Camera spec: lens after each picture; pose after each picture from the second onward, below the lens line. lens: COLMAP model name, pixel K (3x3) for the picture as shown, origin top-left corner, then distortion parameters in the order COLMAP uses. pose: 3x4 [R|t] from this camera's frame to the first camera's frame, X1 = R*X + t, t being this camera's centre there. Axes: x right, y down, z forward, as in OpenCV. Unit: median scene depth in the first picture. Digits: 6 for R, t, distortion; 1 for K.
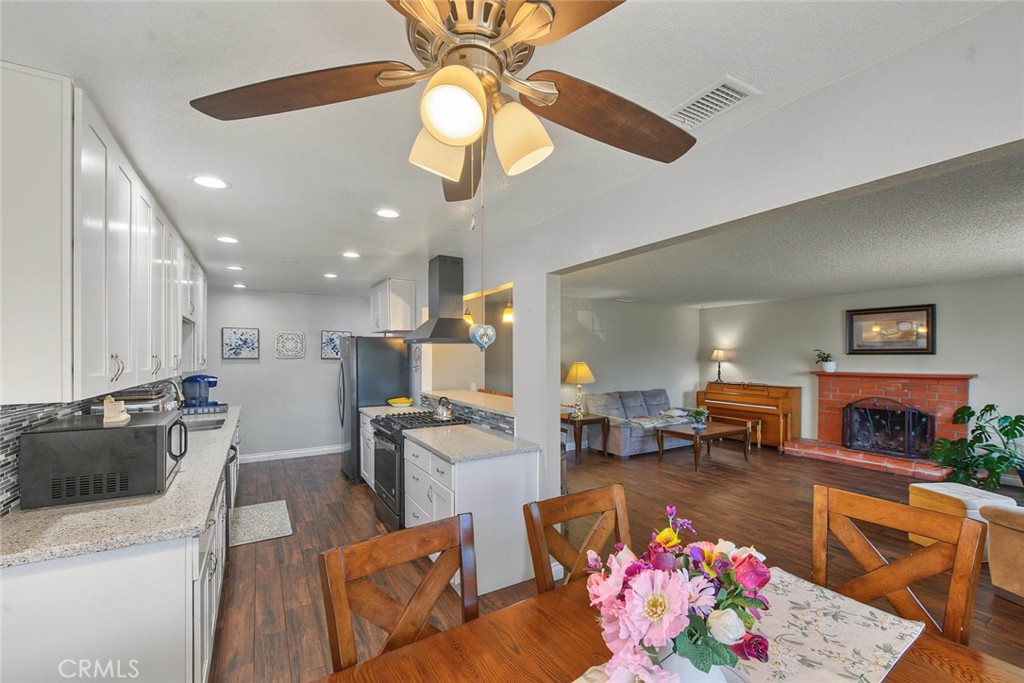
lens RADIAL K [[420.9, 0, 510.3], [0, 420.9, 357.1], [0, 0, 1]] dist [0.000545, -0.000100]
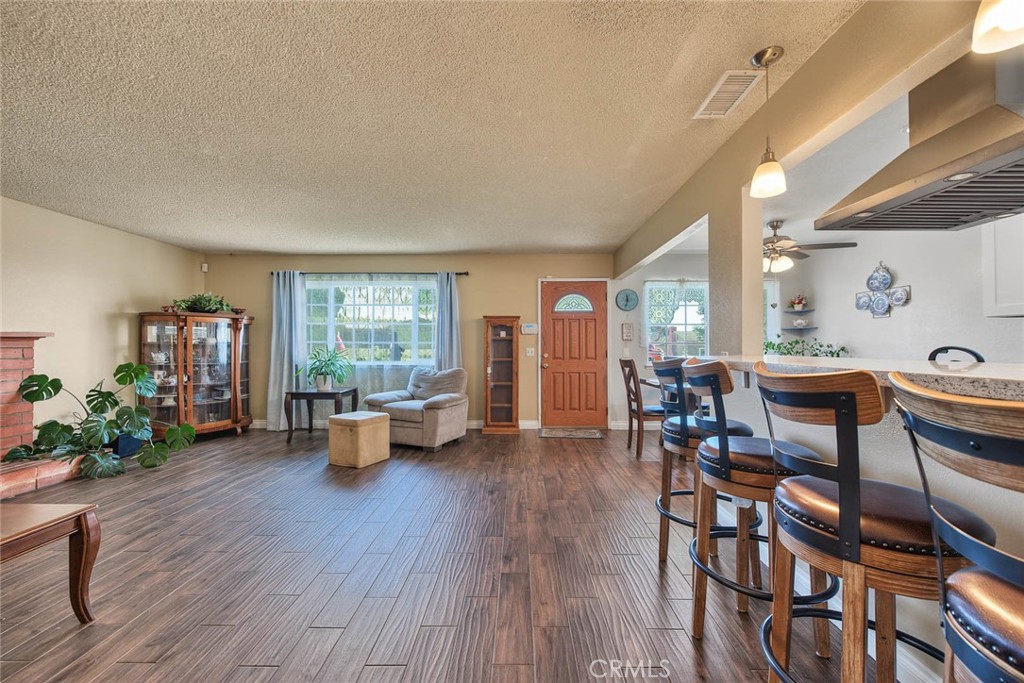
lens RADIAL K [[411.9, 0, 512.0], [0, 411.9, 341.5], [0, 0, 1]] dist [0.001304, -0.002477]
pose [[-0.847951, 0.008833, 0.530001, 0.002799], [0.005028, 0.999950, -0.008620, 0.055996], [-0.530051, -0.004644, -0.847953, 0.952120]]
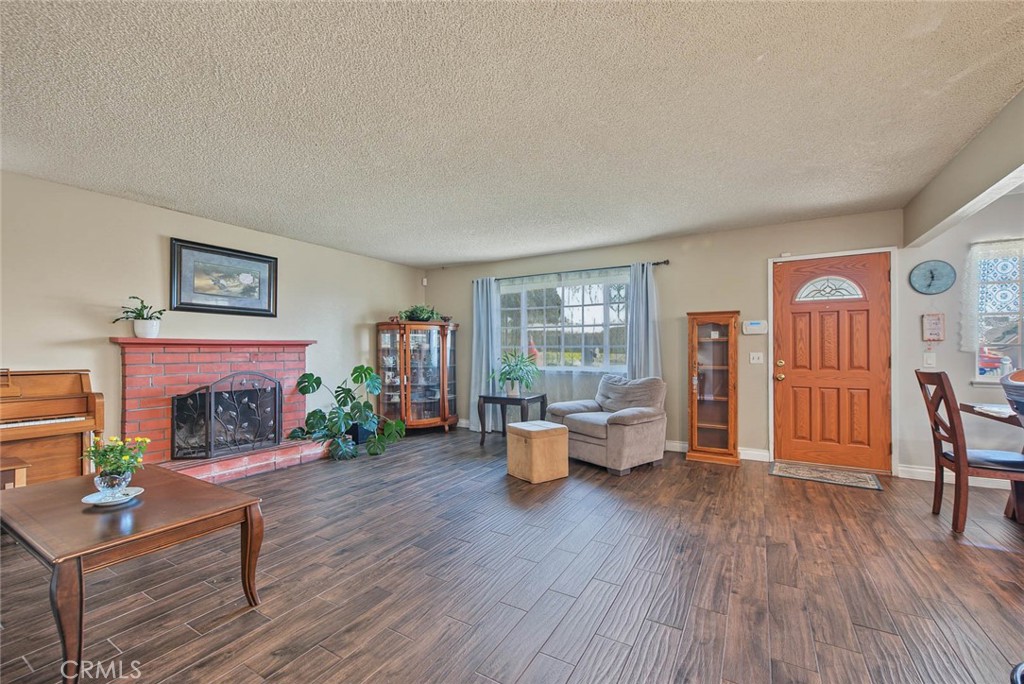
lens RADIAL K [[417.1, 0, 511.6], [0, 417.1, 350.4], [0, 0, 1]] dist [0.001419, -0.003510]
pose [[-0.474816, 0.004438, 0.880074, 0.033703], [0.007879, 0.999969, -0.000792, 0.056101], [-0.880050, 0.006558, -0.474836, 0.848457]]
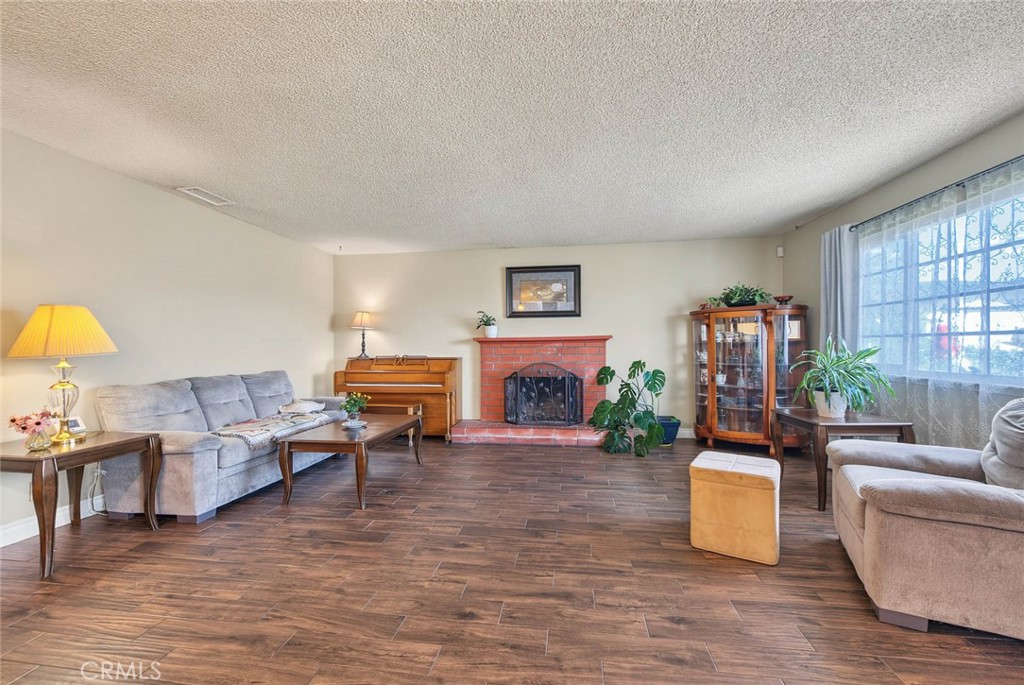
lens RADIAL K [[417.1, 0, 511.6], [0, 417.1, 350.9], [0, 0, 1]] dist [0.001419, -0.003510]
pose [[0.631366, -0.010327, 0.775416, 0.129241], [0.010994, 0.999930, 0.004366, 0.058782], [-0.775407, 0.005769, 0.631435, 0.440621]]
